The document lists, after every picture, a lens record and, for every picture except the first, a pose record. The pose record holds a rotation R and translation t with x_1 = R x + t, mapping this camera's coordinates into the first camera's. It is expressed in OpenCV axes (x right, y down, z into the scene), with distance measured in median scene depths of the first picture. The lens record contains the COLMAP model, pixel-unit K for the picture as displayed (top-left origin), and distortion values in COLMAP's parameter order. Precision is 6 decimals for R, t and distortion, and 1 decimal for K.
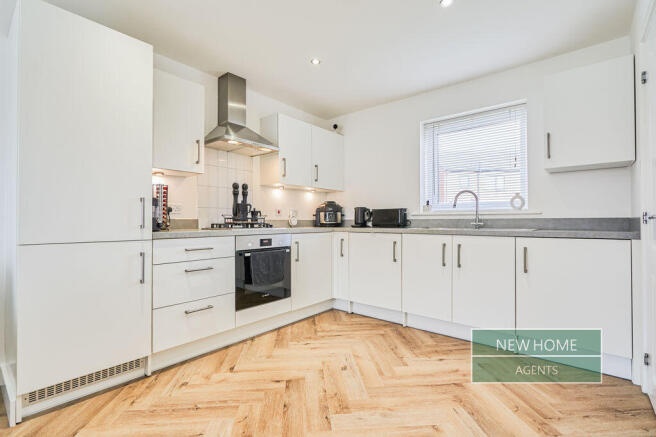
lens RADIAL K [[306.2, 0, 325.2], [0, 306.2, 217.6], [0, 0, 1]] dist [-0.001230, 0.000212]
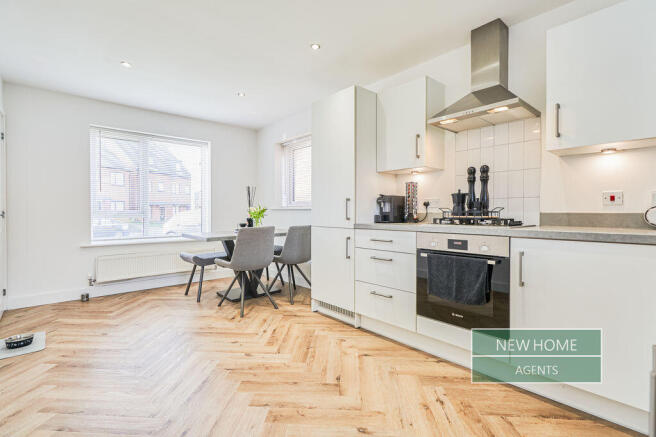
lens RADIAL K [[305.3, 0, 327.6], [0, 305.3, 215.4], [0, 0, 1]] dist [0.000328, -0.000293]
pose [[-0.150473, 0.011090, -0.988552, 0.551432], [0.013631, 0.999865, 0.009142, -0.000259], [0.988520, -0.012099, -0.150604, 0.758216]]
